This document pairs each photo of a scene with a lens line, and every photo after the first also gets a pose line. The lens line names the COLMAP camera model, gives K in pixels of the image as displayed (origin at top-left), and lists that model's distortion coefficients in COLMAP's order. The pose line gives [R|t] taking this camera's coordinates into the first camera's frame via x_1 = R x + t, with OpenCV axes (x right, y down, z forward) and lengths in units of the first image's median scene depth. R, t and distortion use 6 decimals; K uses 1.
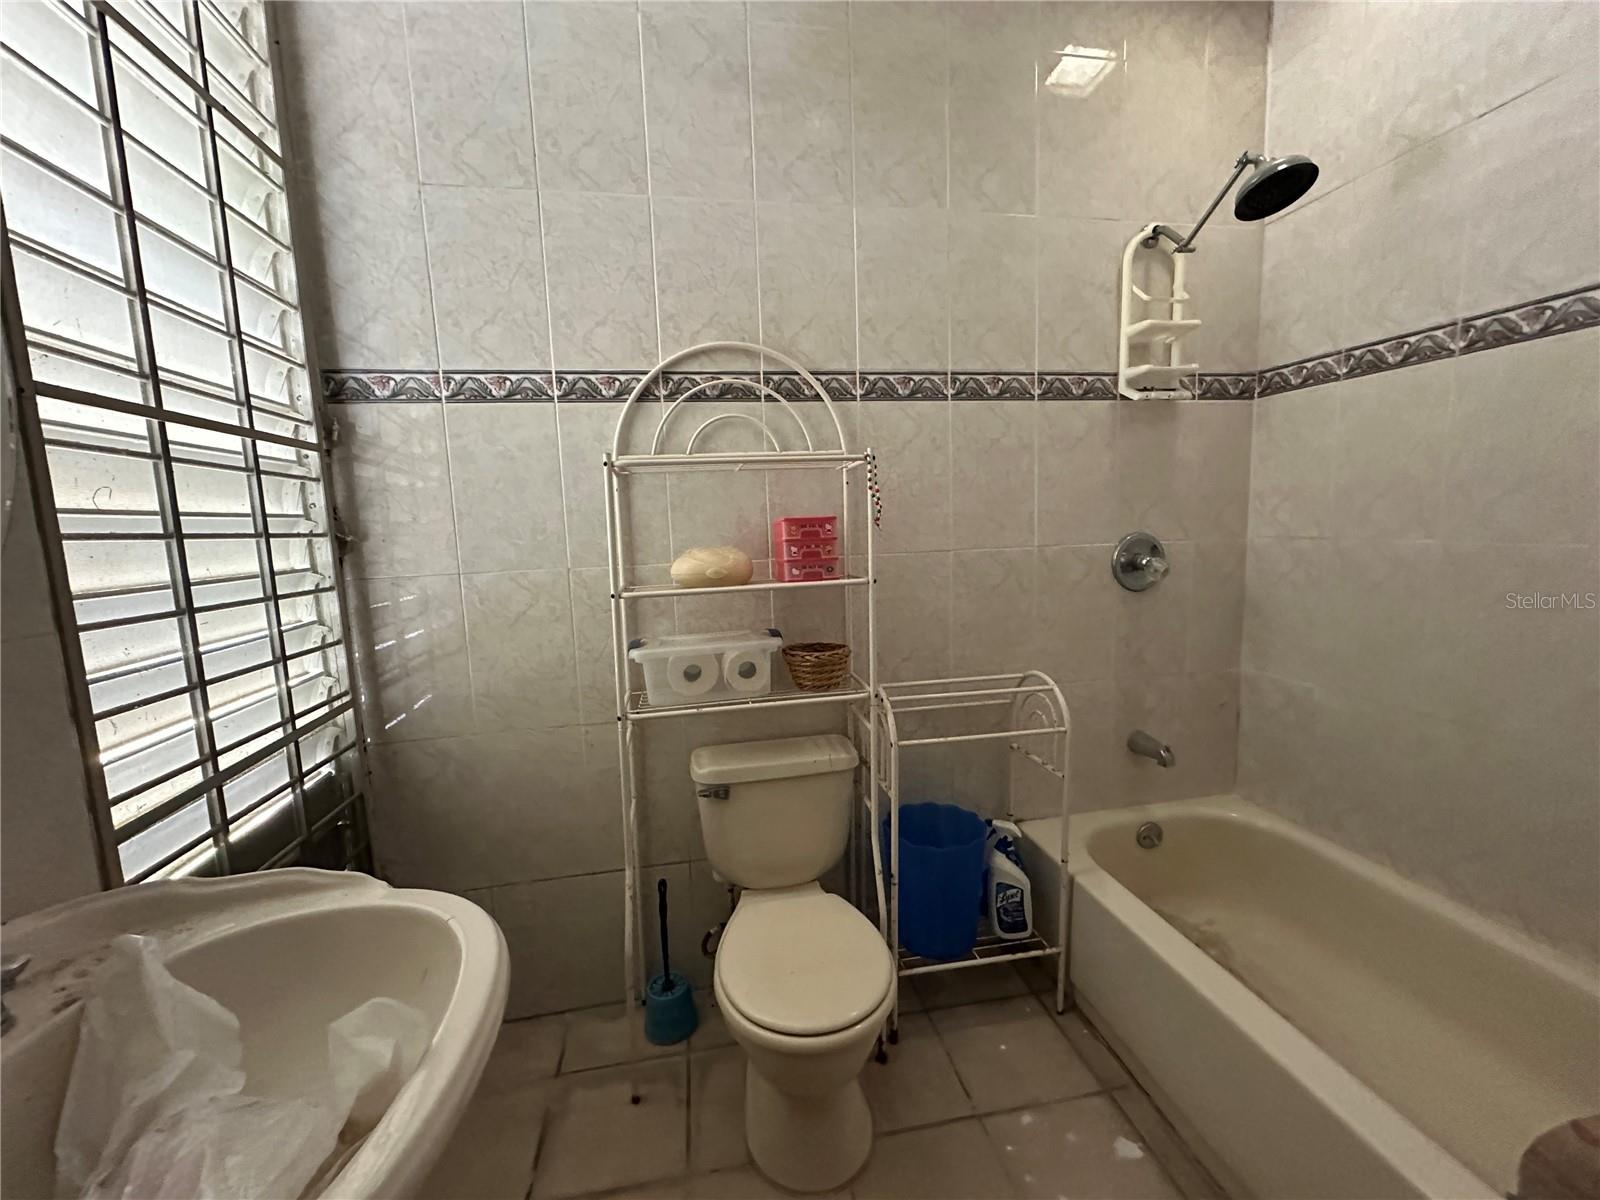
lens RADIAL K [[634.7, 0, 801.0], [0, 634.7, 600.5], [0, 0, 1]] dist [-0.002400, -0.000122]
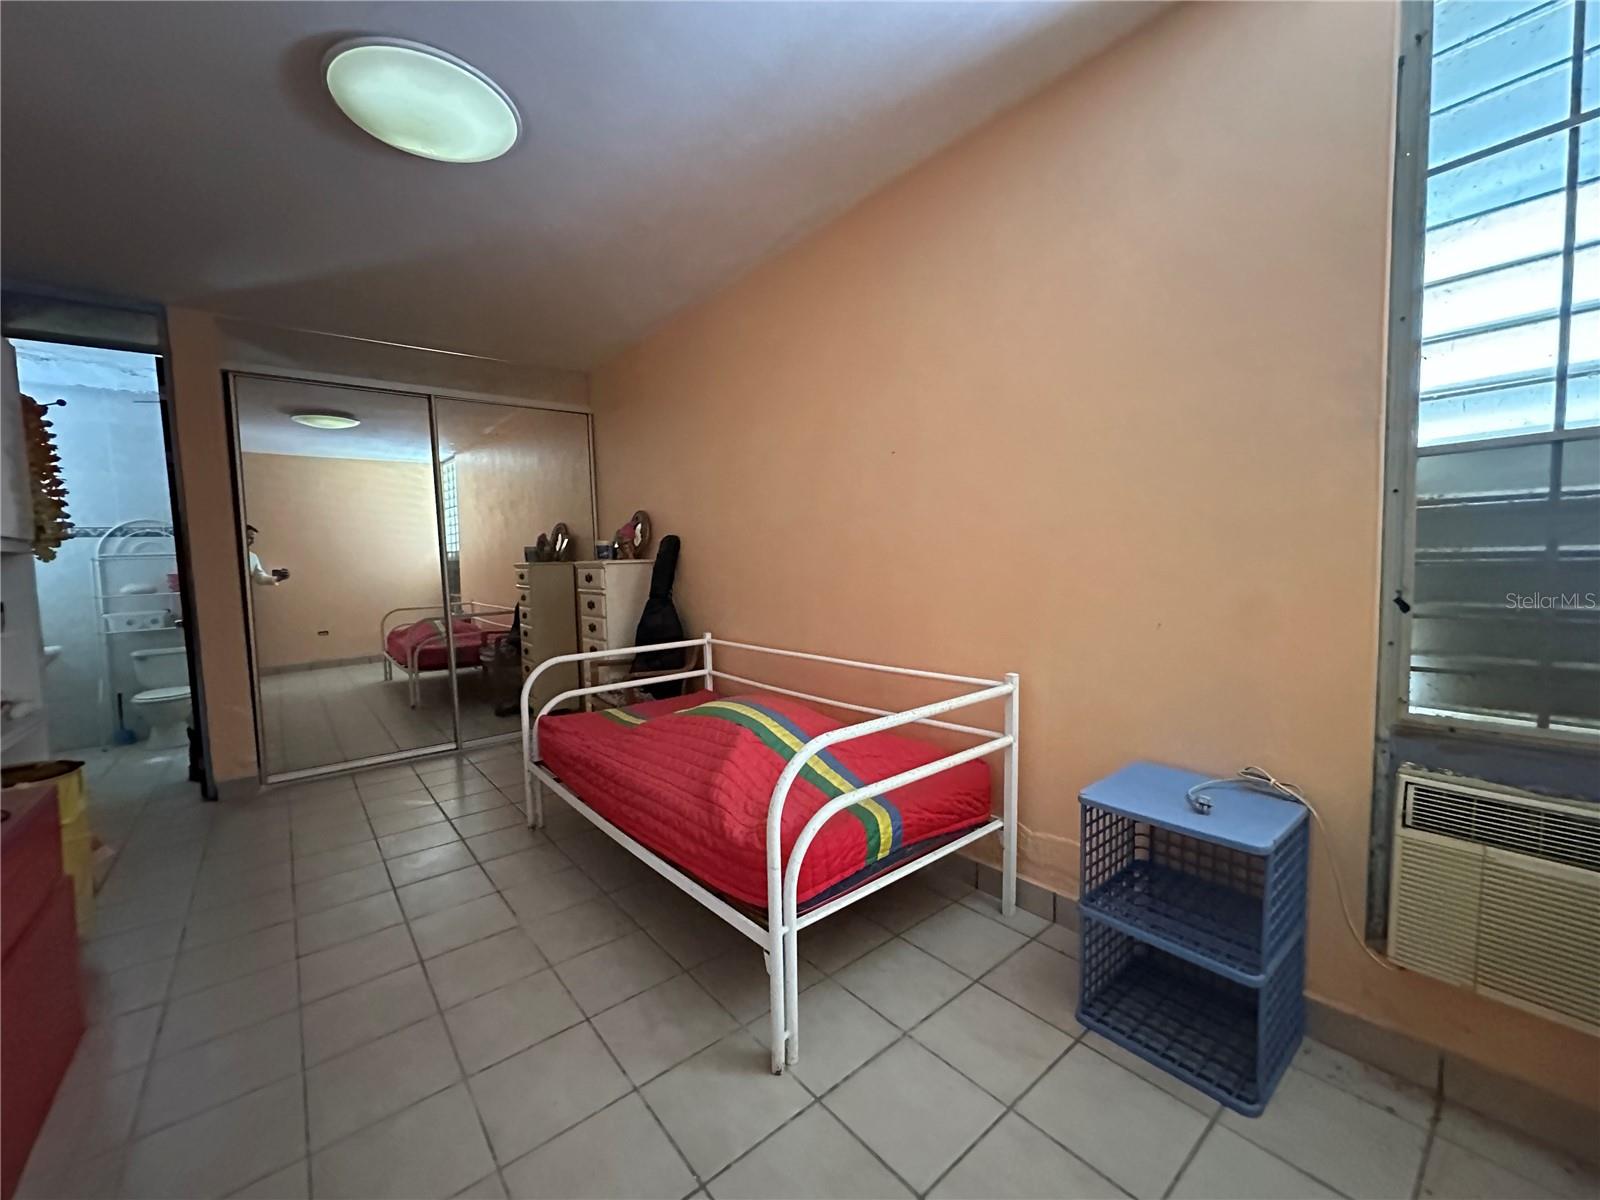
lens RADIAL K [[634.7, 0, 797.9], [0, 634.7, 603.2], [0, 0, 1]] dist [-0.002400, -0.000122]
pose [[0.875889, -0.024182, 0.481906, 1.206899], [0.056957, 0.996942, -0.053496, 0.369143], [-0.479139, 0.074305, 0.874588, -3.319208]]
